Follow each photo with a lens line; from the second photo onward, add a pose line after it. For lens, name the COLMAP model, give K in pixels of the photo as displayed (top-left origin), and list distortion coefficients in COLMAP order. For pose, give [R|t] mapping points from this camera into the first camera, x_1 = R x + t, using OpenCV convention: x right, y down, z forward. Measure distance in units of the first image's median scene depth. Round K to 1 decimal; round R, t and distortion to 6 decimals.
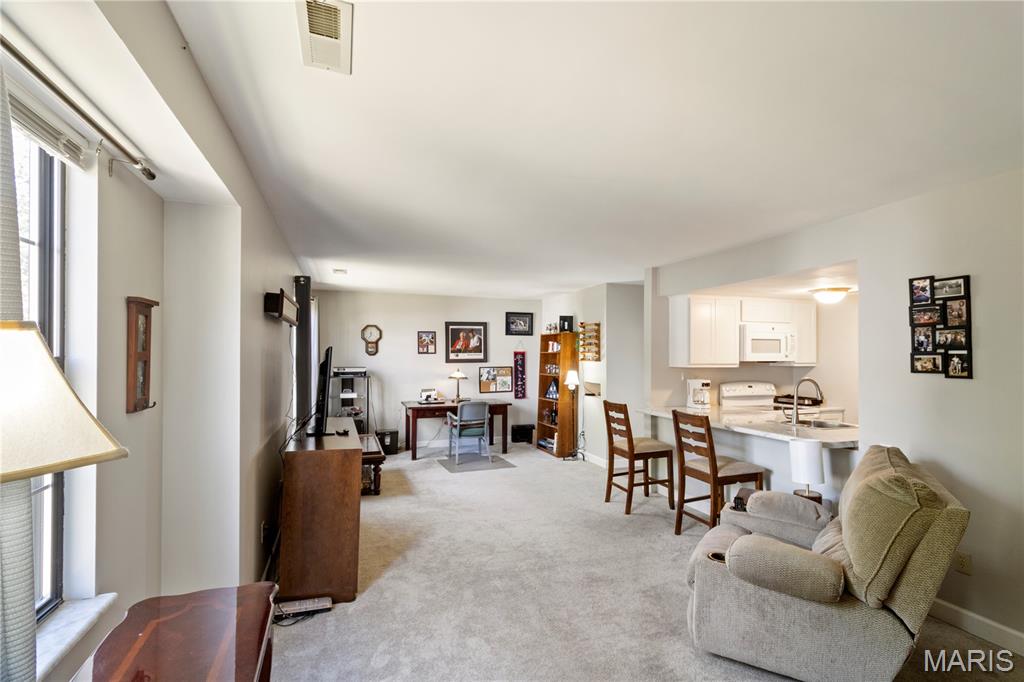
lens RADIAL K [[478.9, 0, 513.3], [0, 478.9, 353.6], [0, 0, 1]] dist [0.000002, 0.000050]
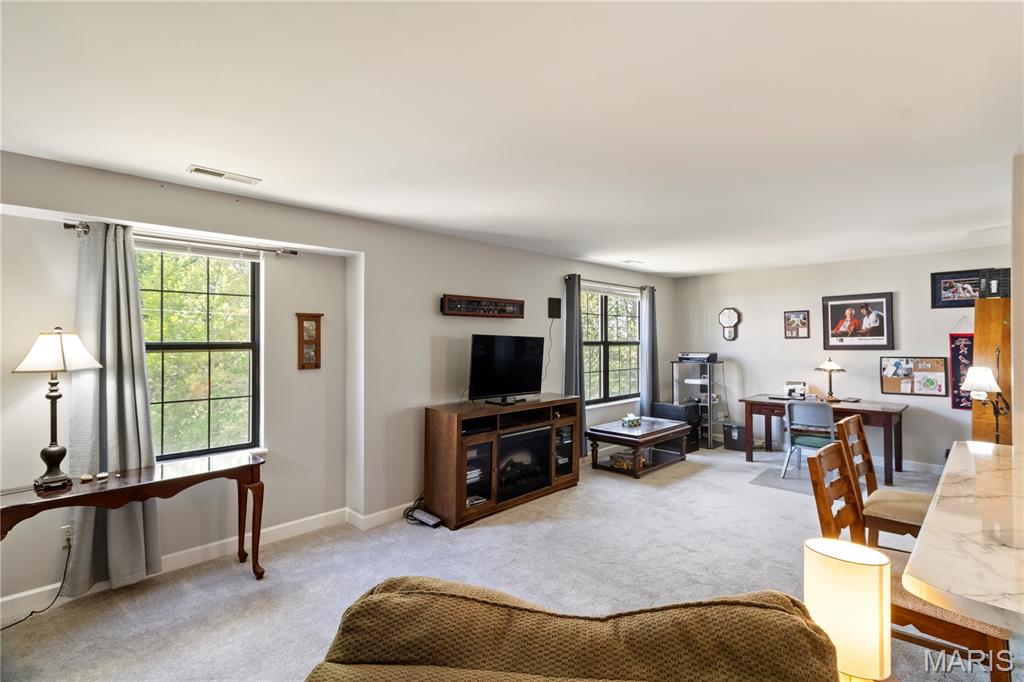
lens RADIAL K [[467.1, 0, 518.6], [0, 467.1, 338.3], [0, 0, 1]] dist [0.000217, 0.000090]
pose [[0.428723, -0.008580, -0.903395, 0.334115], [0.006626, 0.999958, -0.006353, 0.002223], [0.903412, -0.003263, 0.428762, 0.233611]]
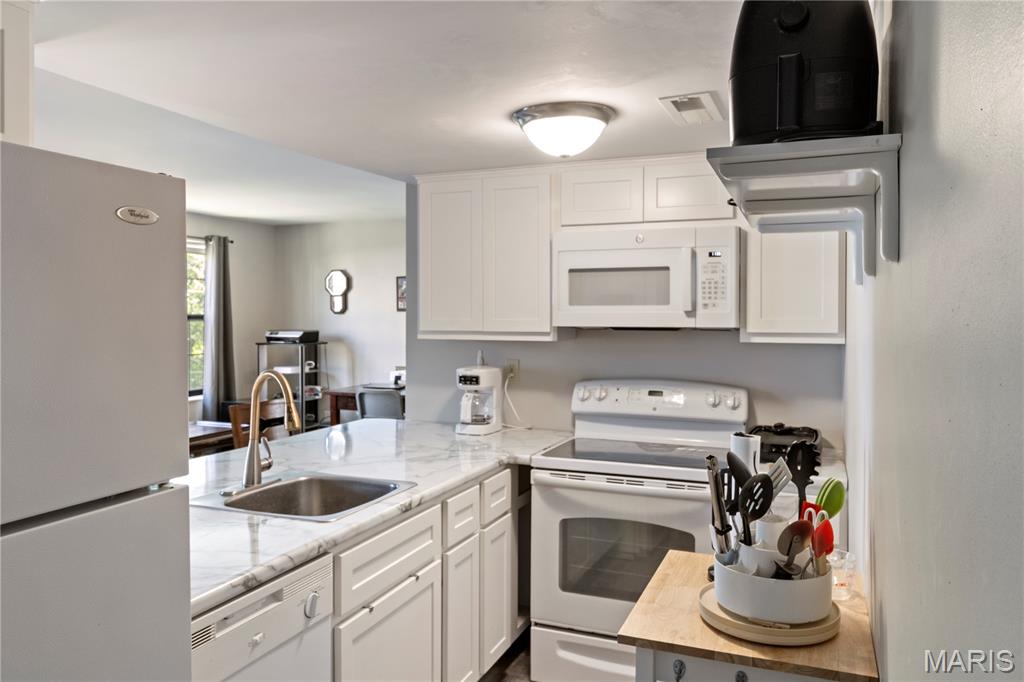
lens RADIAL K [[756.5, 0, 512.2], [0, 756.5, 316.4], [0, 0, 1]] dist [0.003980, 0.000407]
pose [[0.753769, 0.000738, -0.657139, 0.586135], [0.004243, 0.999973, 0.005990, 0.002073], [0.657125, -0.007304, 0.753746, 0.332316]]
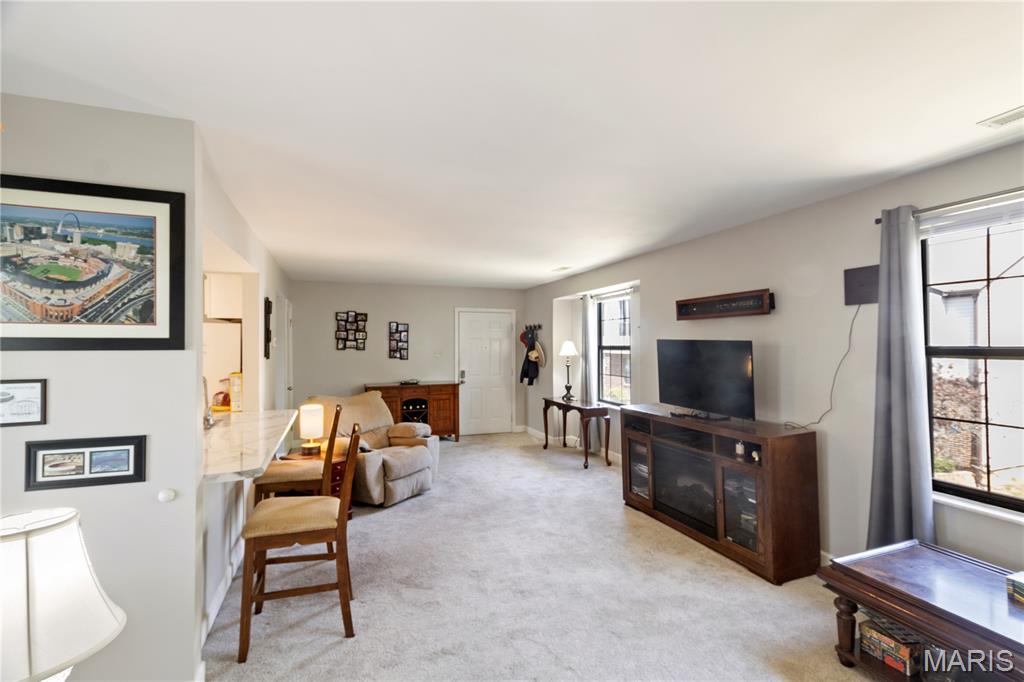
lens RADIAL K [[467.1, 0, 518.6], [0, 467.1, 338.3], [0, 0, 1]] dist [0.000217, 0.000090]
pose [[-0.999807, -0.002277, -0.019504, 0.014056], [-0.001936, 0.999845, -0.017478, 0.002467], [0.019540, -0.017437, -0.999657, 0.952934]]
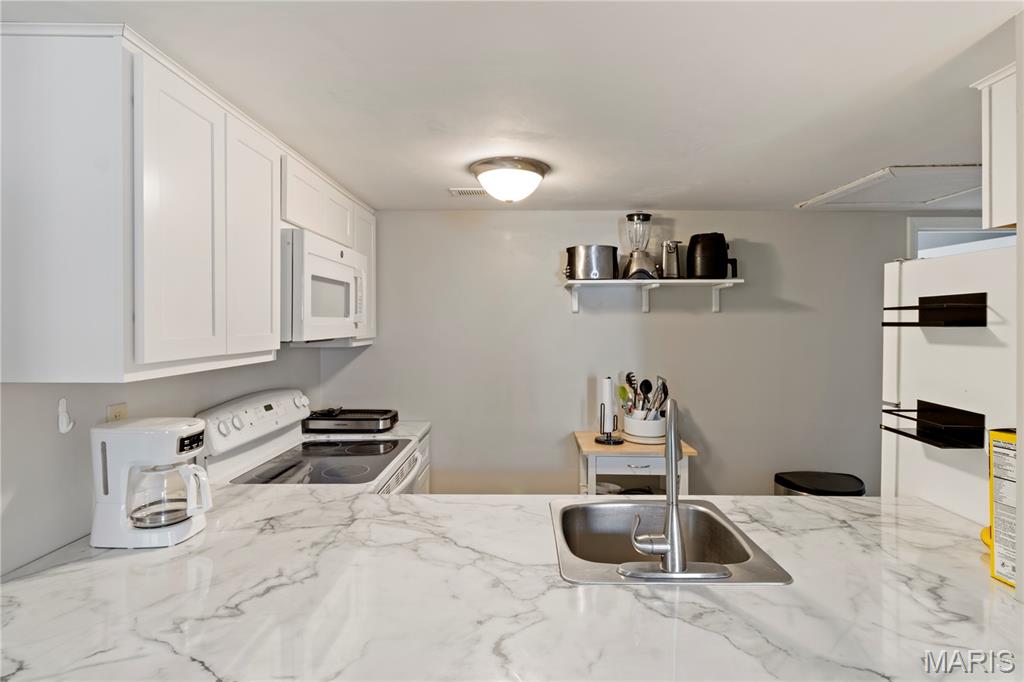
lens RADIAL K [[514.9, 0, 511.3], [0, 514.9, 328.2], [0, 0, 1]] dist [-0.000490, -0.000111]
pose [[0.358740, -0.014299, 0.933328, 0.139516], [-0.002880, 0.999861, 0.016426, 0.000301], [-0.933433, -0.008580, 0.358649, 0.494907]]
